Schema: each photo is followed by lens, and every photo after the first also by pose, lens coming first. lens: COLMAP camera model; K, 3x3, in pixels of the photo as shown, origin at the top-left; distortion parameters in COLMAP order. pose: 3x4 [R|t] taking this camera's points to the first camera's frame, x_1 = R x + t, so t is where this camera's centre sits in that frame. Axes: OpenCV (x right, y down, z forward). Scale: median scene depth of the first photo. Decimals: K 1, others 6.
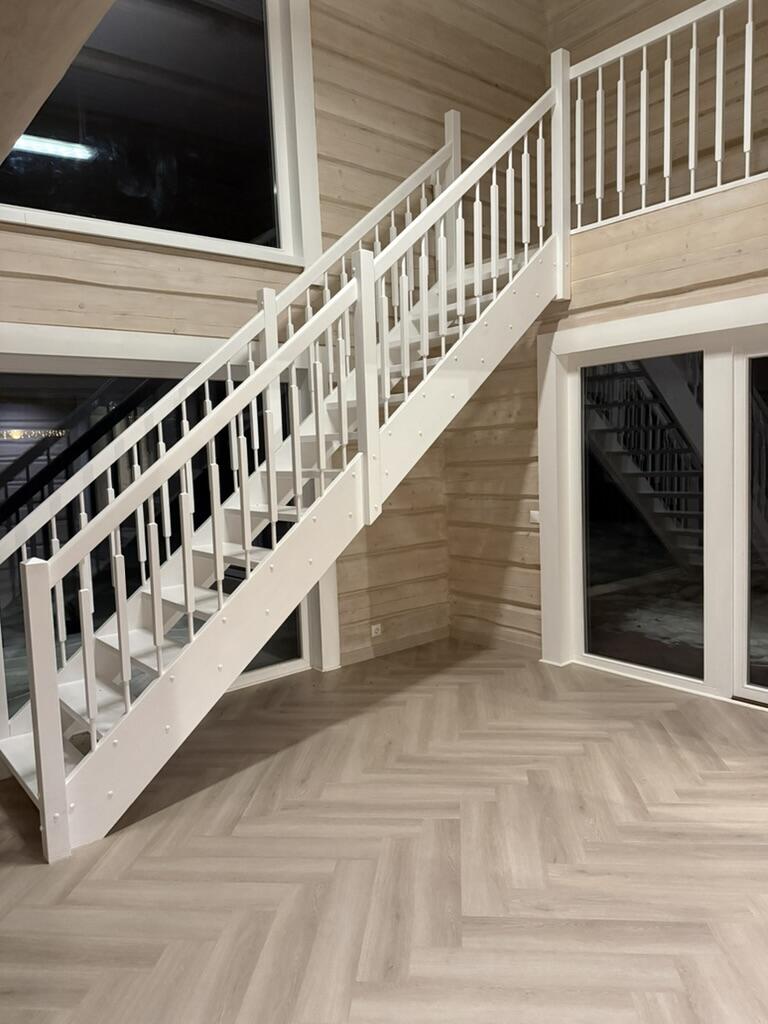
lens RADIAL K [[710.9, 0, 379.1], [0, 710.9, 507.2], [0, 0, 1]] dist [0.016672, -0.014761]
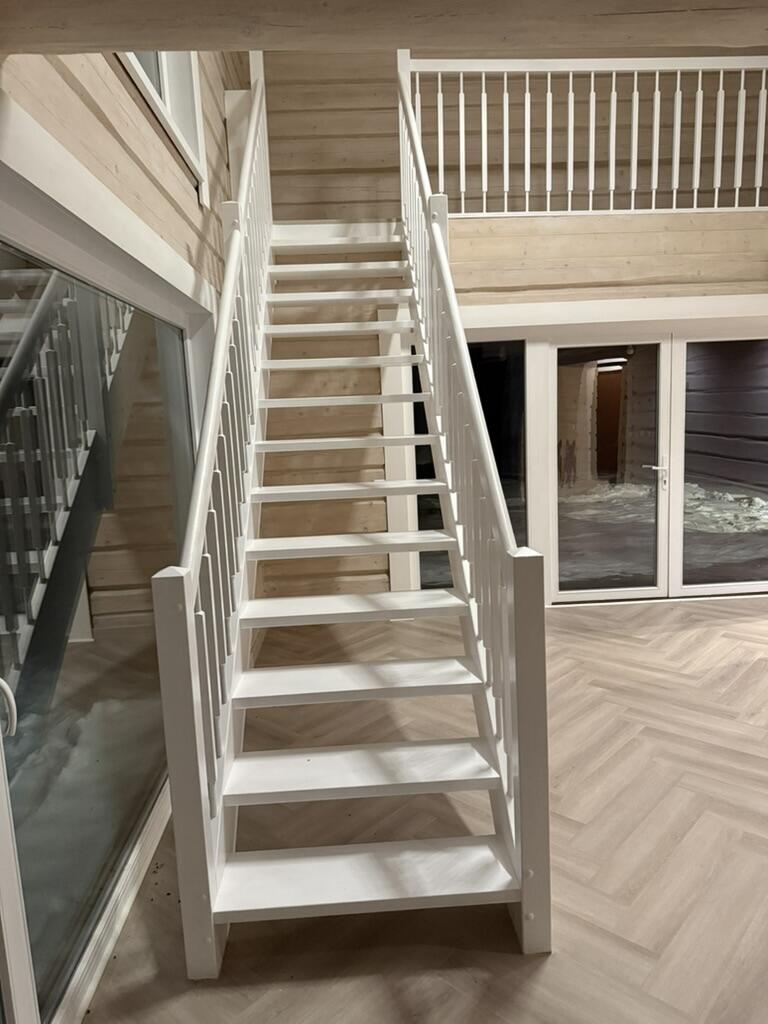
lens RADIAL K [[710.9, 0, 380.3], [0, 710.9, 518.9], [0, 0, 1]] dist [0.016672, -0.014761]
pose [[0.600952, -0.109789, 0.791709, -0.972985], [0.085895, 0.993656, 0.072594, -0.021873], [-0.794656, 0.024379, 0.606570, 0.588097]]
